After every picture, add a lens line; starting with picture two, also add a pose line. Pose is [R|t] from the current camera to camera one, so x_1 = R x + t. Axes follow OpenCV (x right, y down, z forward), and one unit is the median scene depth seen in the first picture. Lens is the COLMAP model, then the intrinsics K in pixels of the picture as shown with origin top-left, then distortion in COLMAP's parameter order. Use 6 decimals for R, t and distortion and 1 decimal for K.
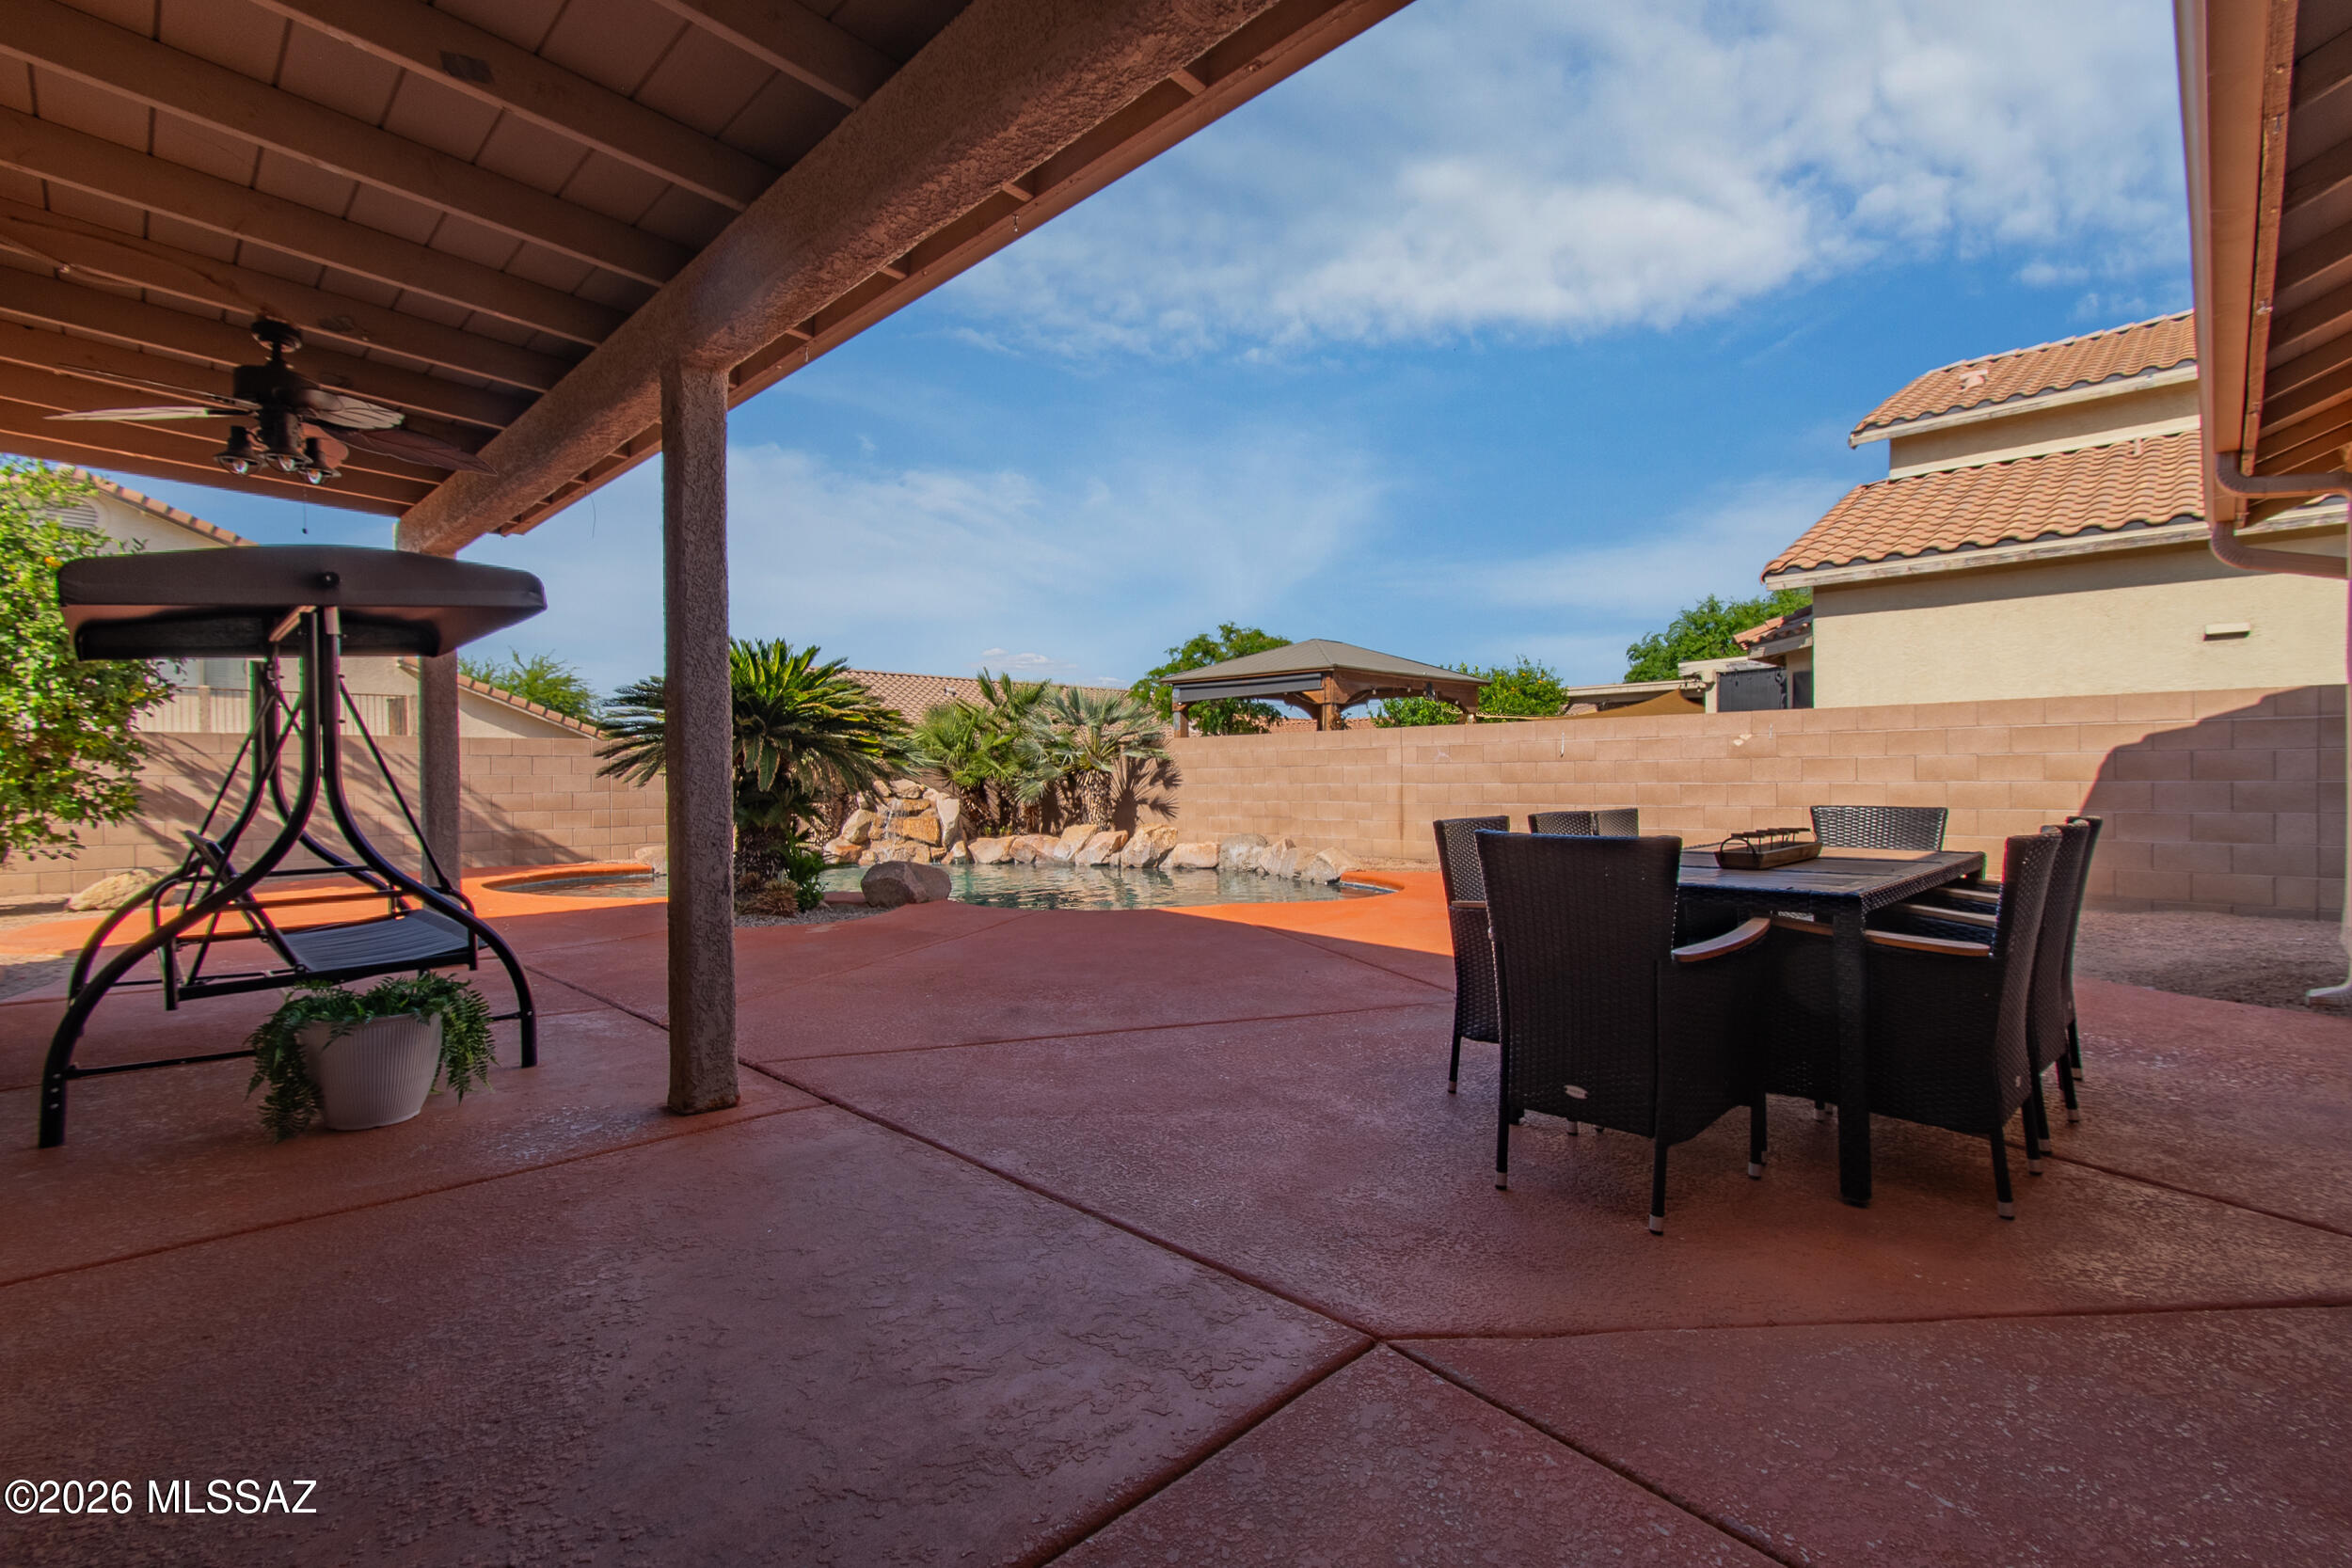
lens RADIAL K [[1070.9, 0, 1200.0], [0, 1070.9, 780.6], [0, 0, 1]] dist [0.004632, 0.000020]
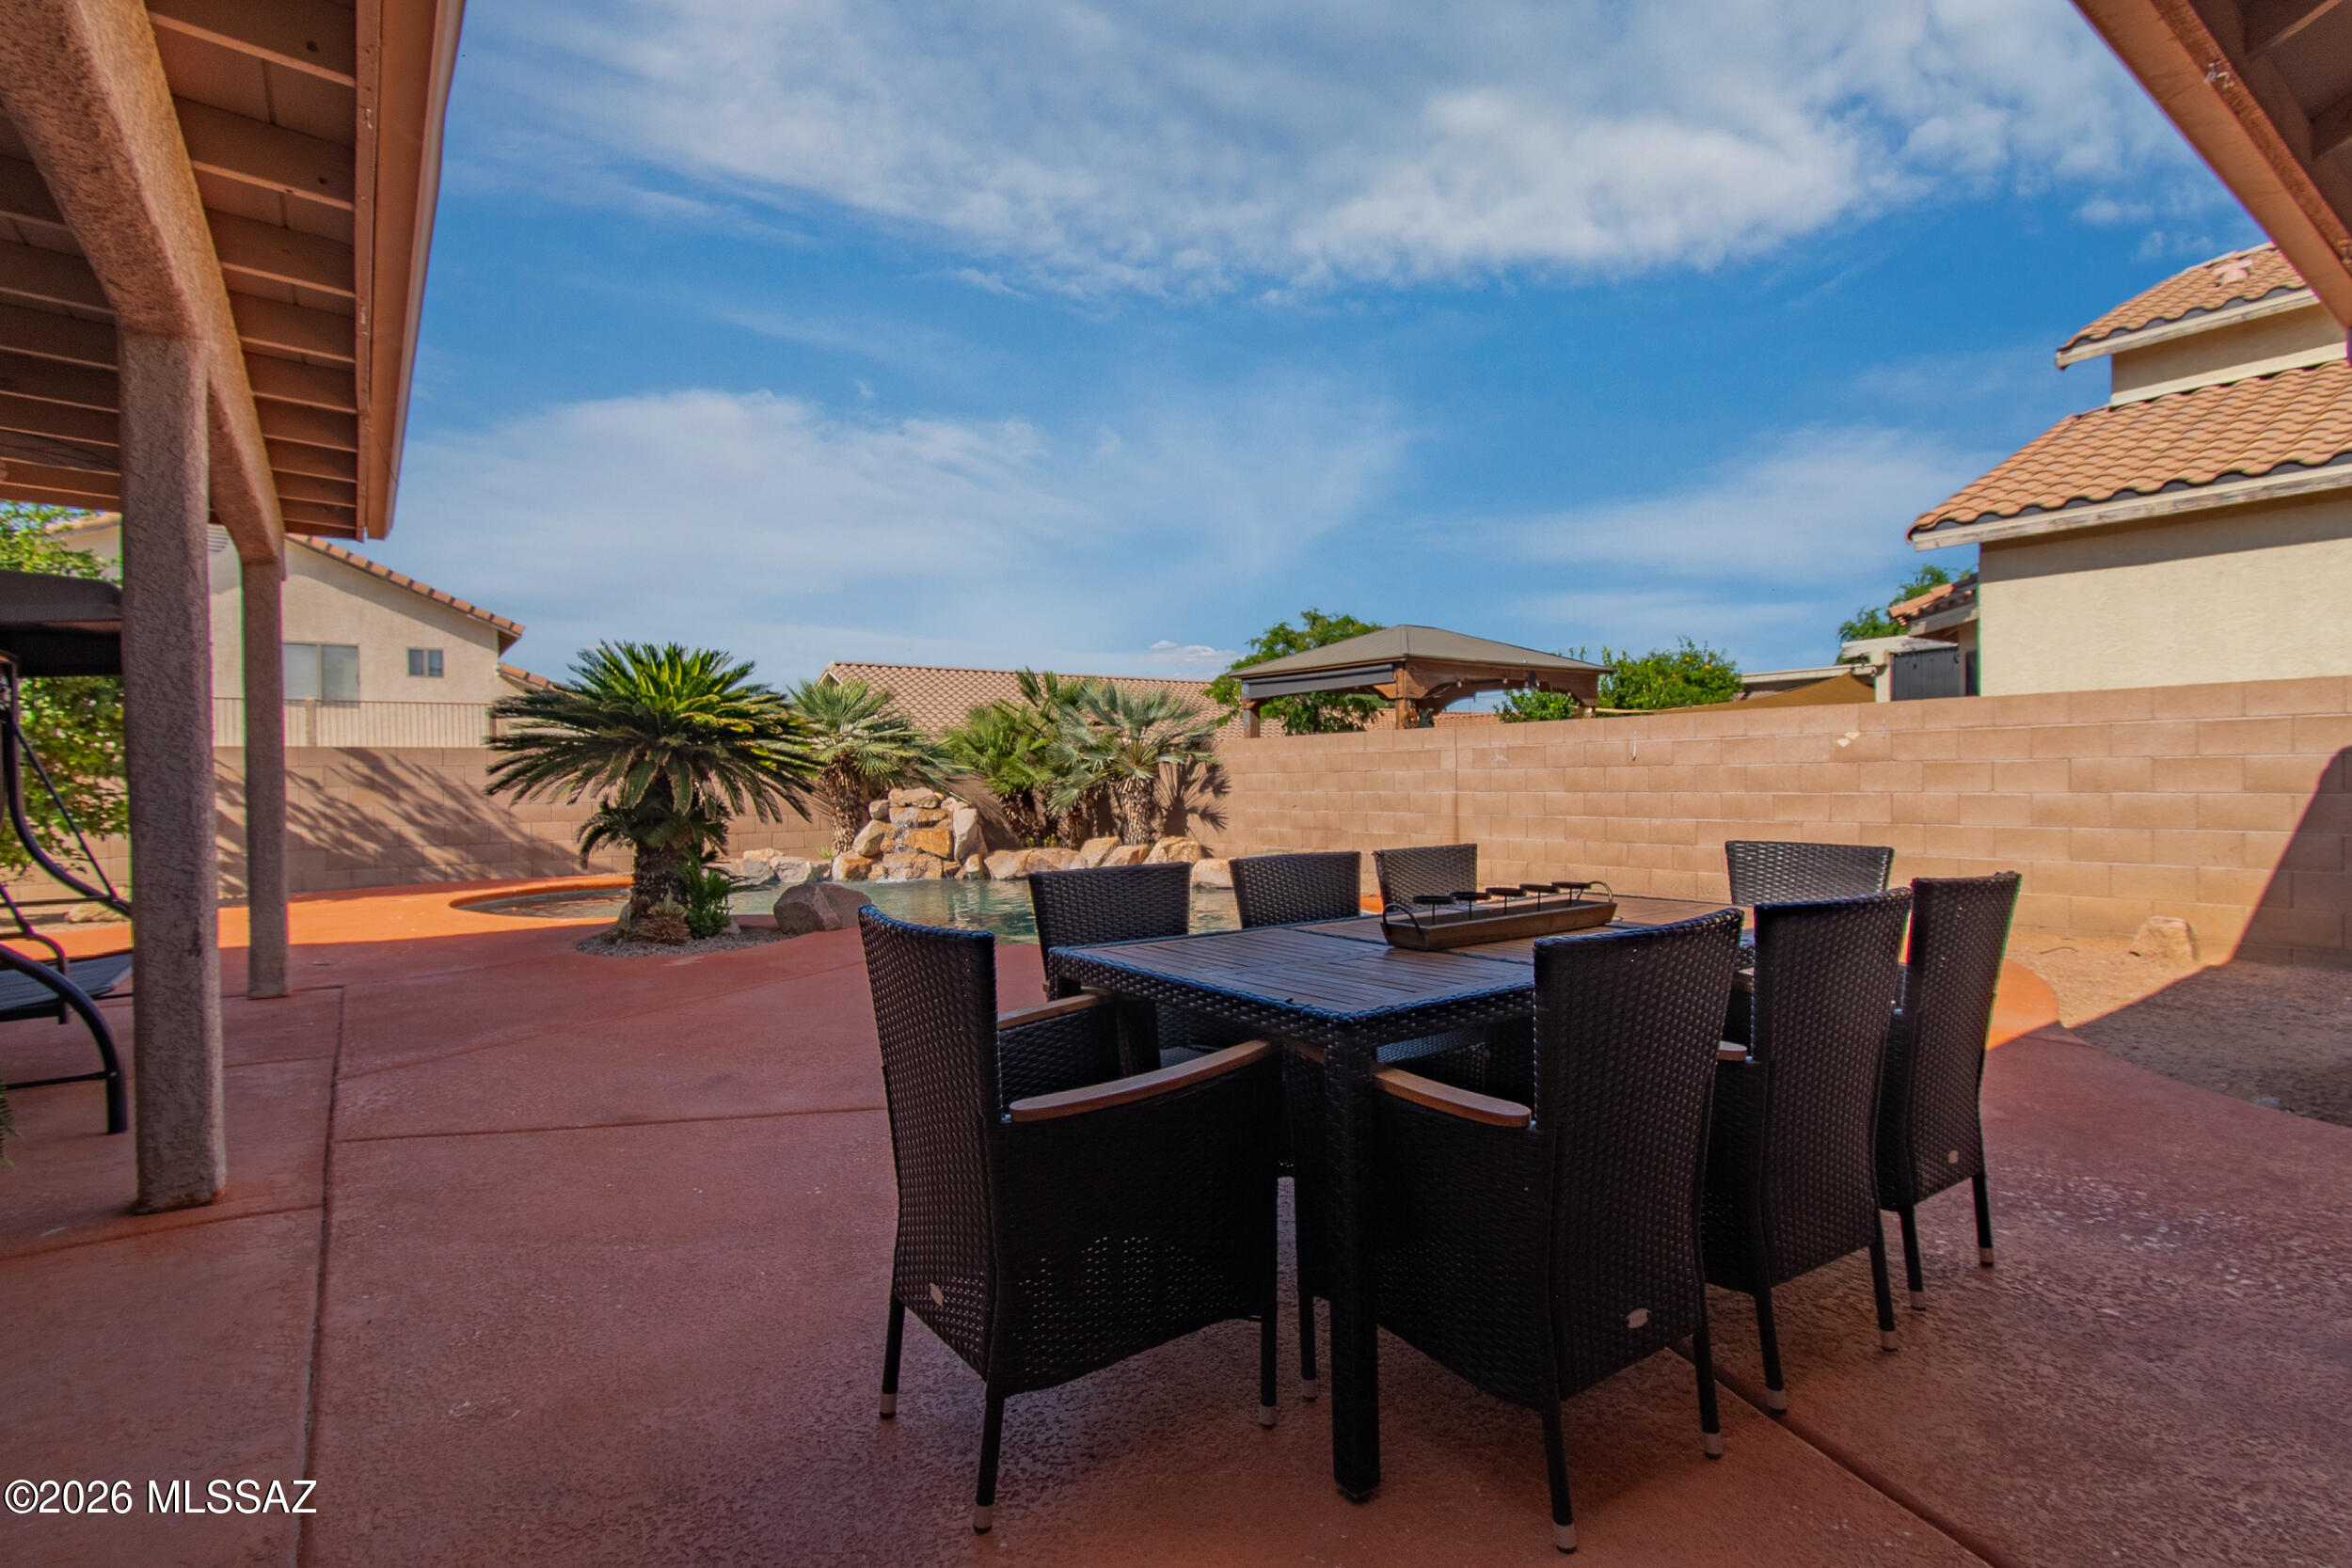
lens RADIAL K [[1145.0, 0, 1186.1], [0, 1145.0, 784.5], [0, 0, 1]] dist [0.009079, -0.007694]
pose [[0.986960, -0.003301, -0.160931, 0.116165], [0.003957, 0.999985, 0.003761, -0.007025], [0.160916, -0.004349, 0.986959, 0.056257]]
